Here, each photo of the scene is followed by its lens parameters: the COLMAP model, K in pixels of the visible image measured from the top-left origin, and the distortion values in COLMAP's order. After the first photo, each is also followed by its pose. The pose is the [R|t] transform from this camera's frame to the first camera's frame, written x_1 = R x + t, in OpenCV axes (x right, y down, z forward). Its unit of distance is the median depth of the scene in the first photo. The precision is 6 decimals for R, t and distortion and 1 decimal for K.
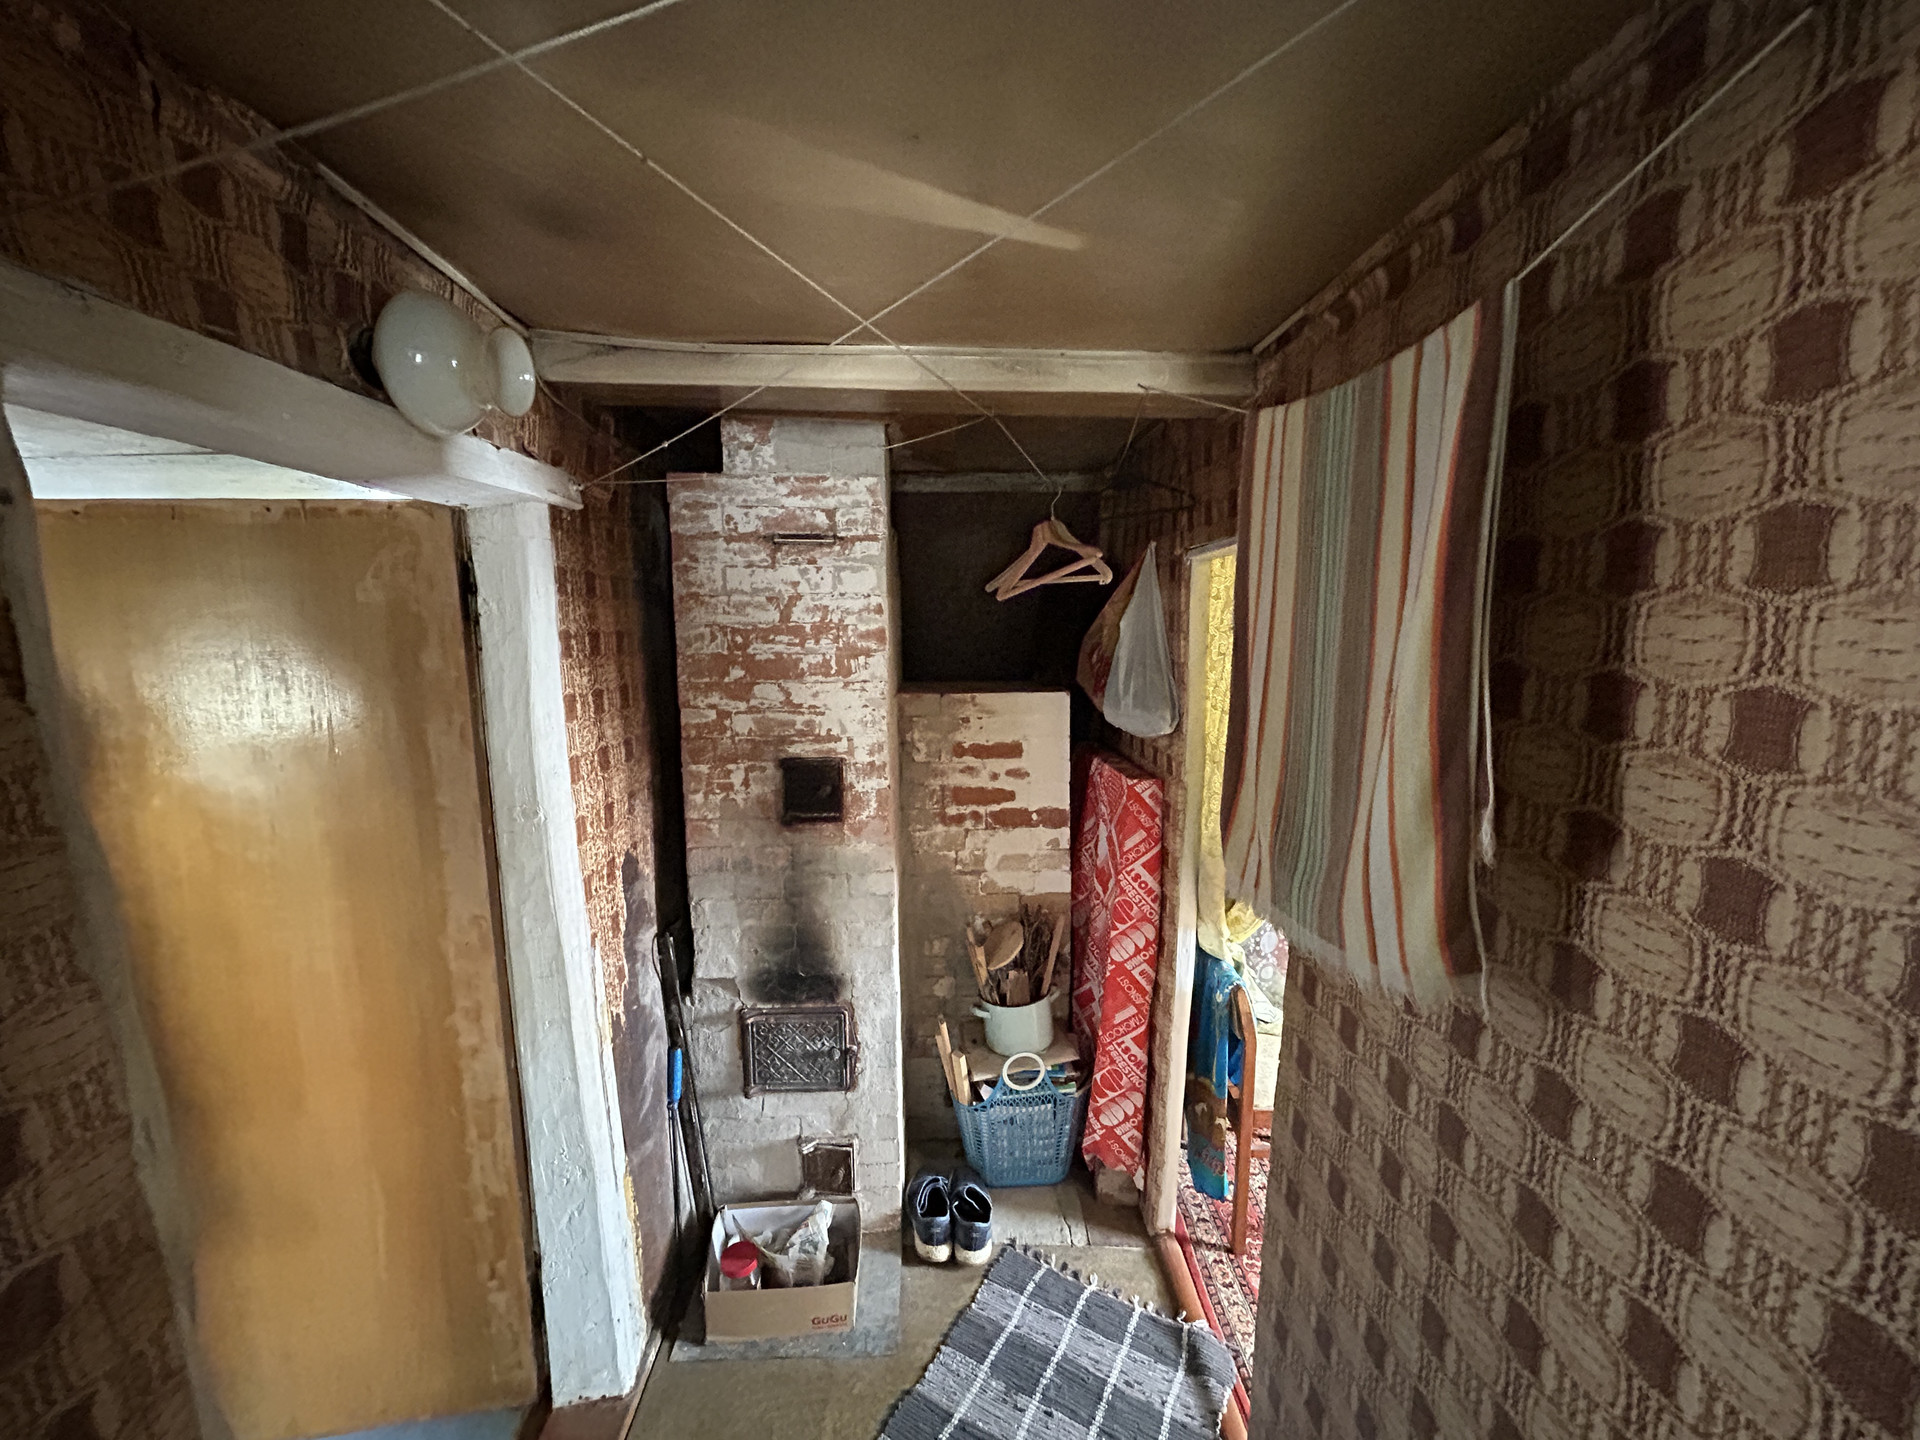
lens RADIAL K [[767.3, 0, 955.1], [0, 767.3, 723.5], [0, 0, 1]] dist [-0.000419, -0.000213]
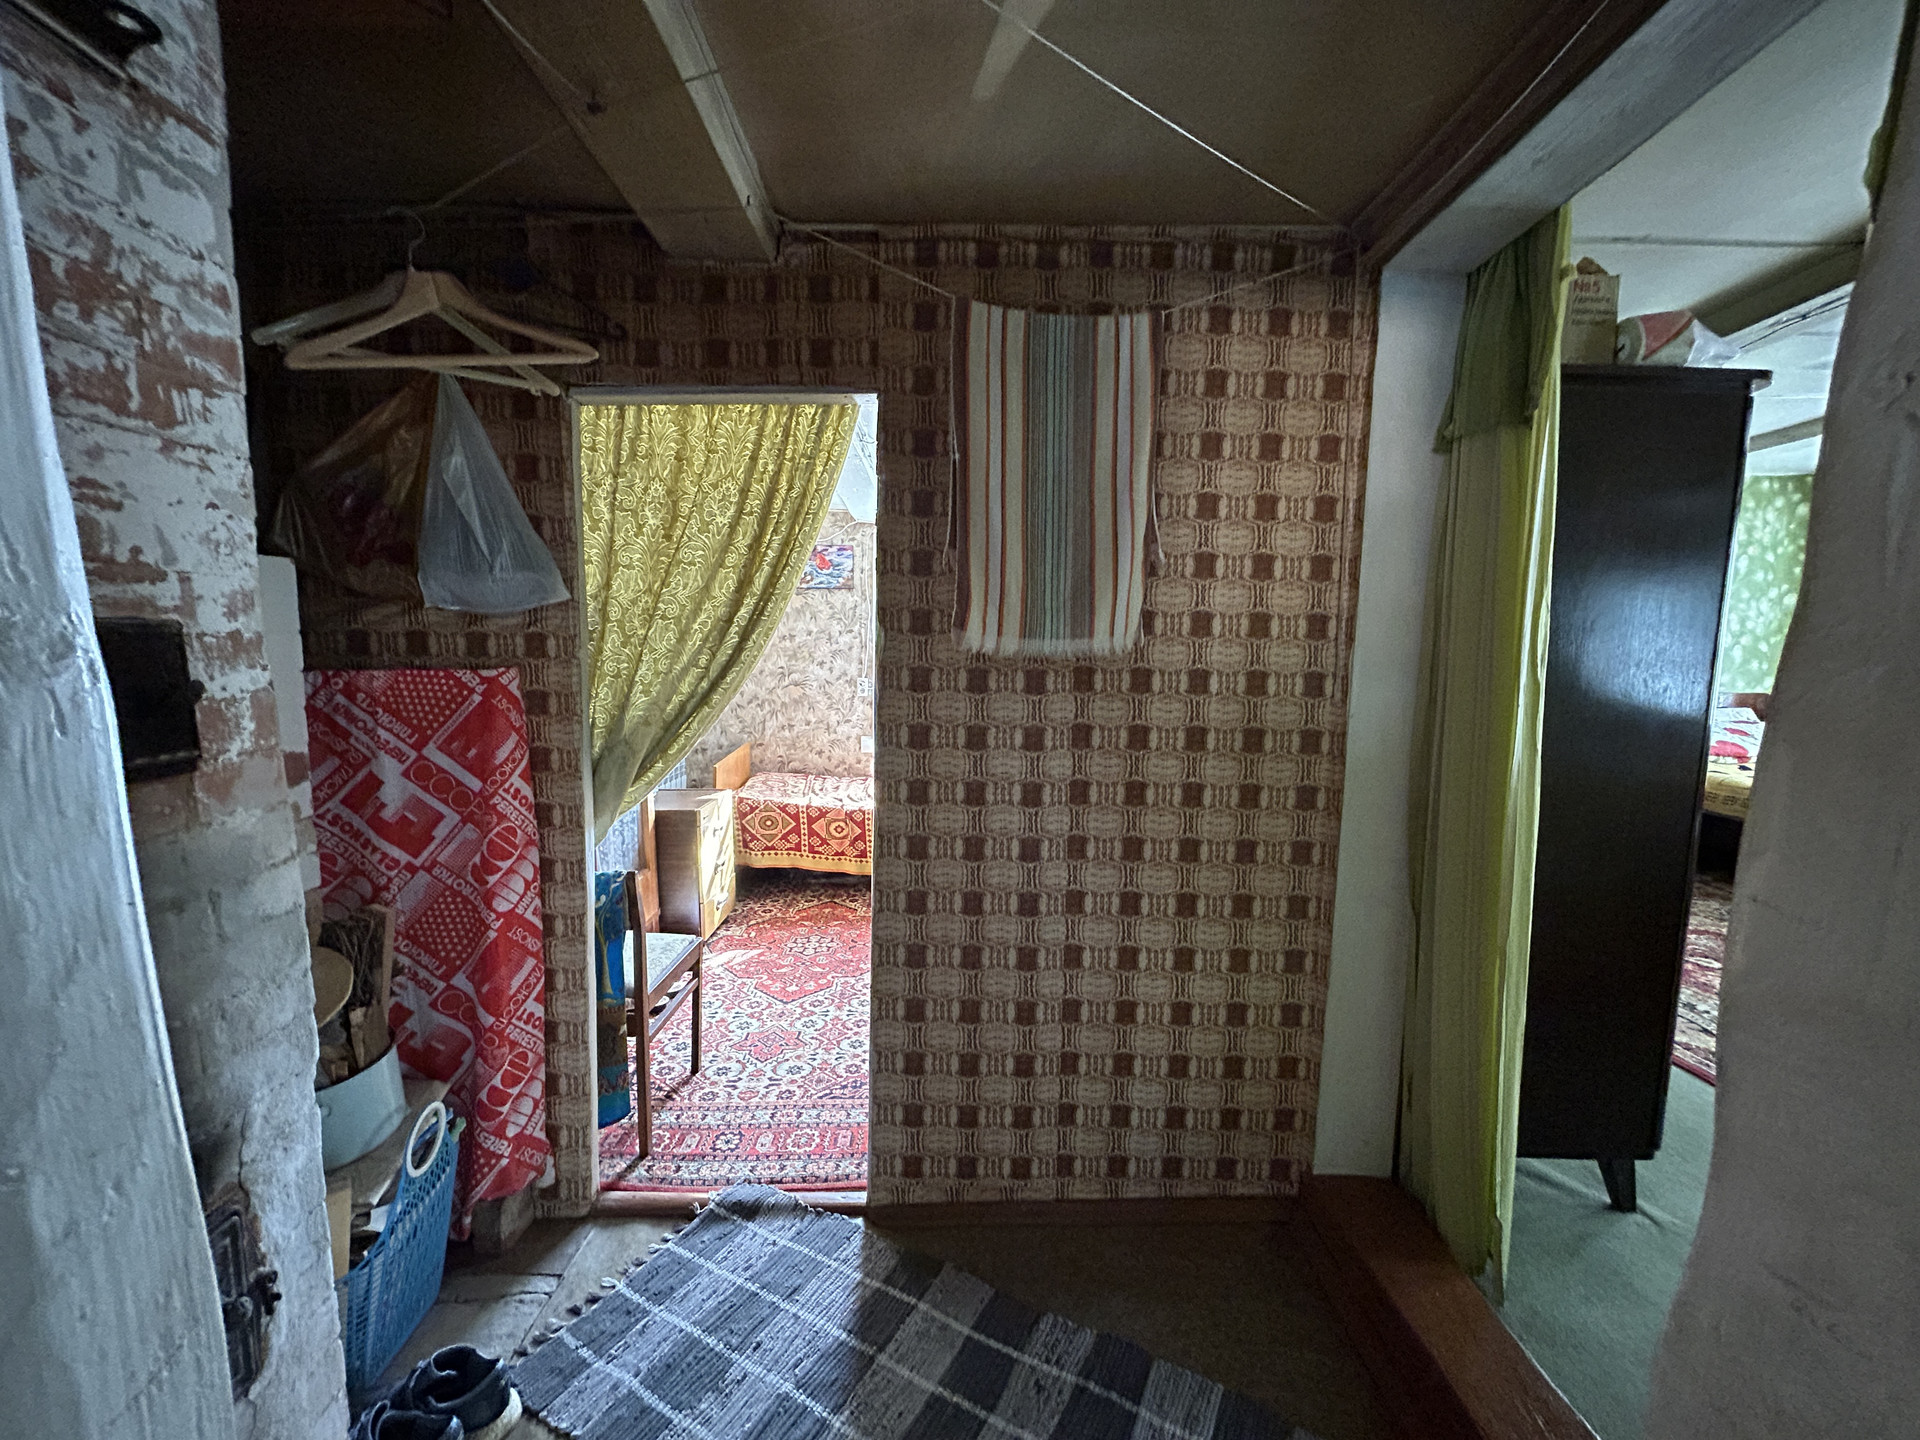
lens RADIAL K [[767.3, 0, 956.1], [0, 767.3, 722.8], [0, 0, 1]] dist [-0.000419, -0.000213]
pose [[-0.002976, -0.106379, 0.994321, -0.580890], [0.132048, 0.985577, 0.105838, 0.113462], [-0.991239, 0.131613, 0.011114, 0.575168]]
